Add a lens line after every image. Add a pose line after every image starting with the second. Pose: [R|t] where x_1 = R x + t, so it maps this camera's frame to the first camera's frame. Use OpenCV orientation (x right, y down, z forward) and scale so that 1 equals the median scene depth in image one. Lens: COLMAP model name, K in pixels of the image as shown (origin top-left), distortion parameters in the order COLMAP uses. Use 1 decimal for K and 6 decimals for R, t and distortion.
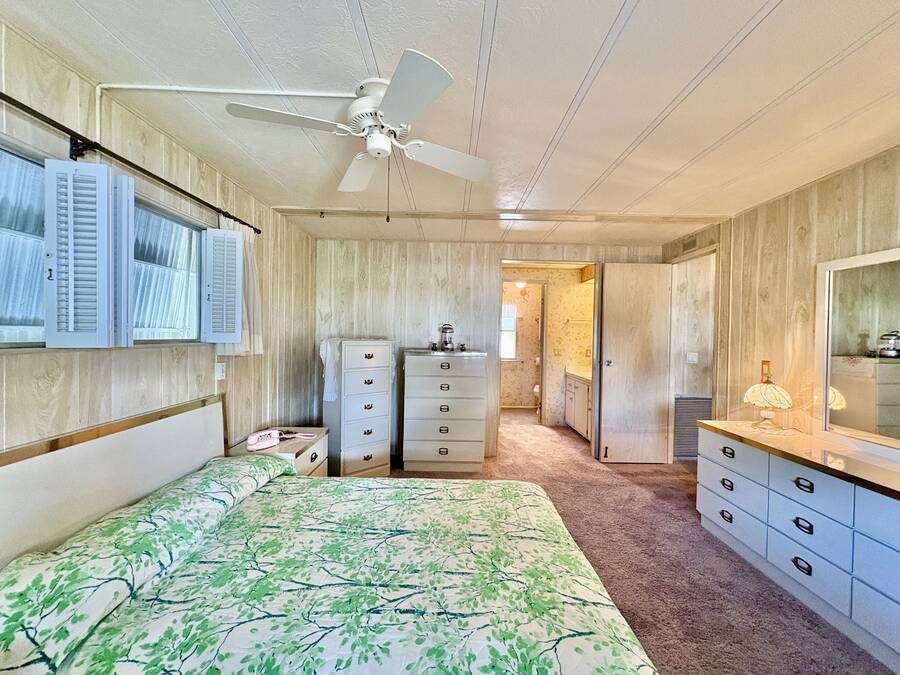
lens RADIAL K [[359.3, 0, 450.5], [0, 359.3, 338.7], [0, 0, 1]] dist [-0.002004, -0.000227]
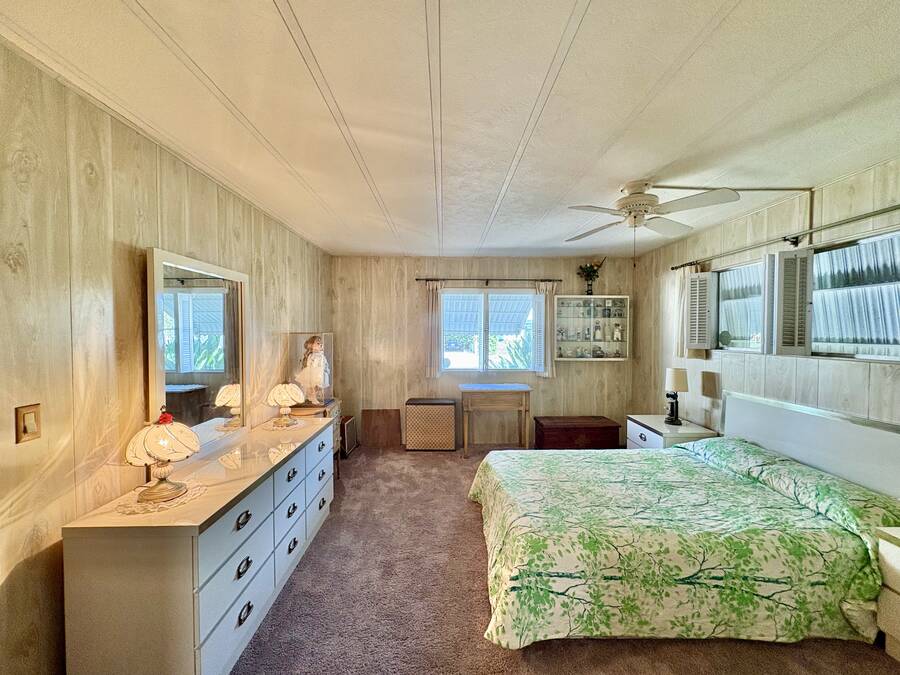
lens RADIAL K [[359.3, 0, 450.5], [0, 359.3, 338.7], [0, 0, 1]] dist [-0.002004, -0.000227]
pose [[-0.999778, -0.014549, -0.015224, 0.451771], [-0.015046, 0.999341, 0.033041, -0.059777], [0.014733, 0.033263, -0.999338, 1.895957]]
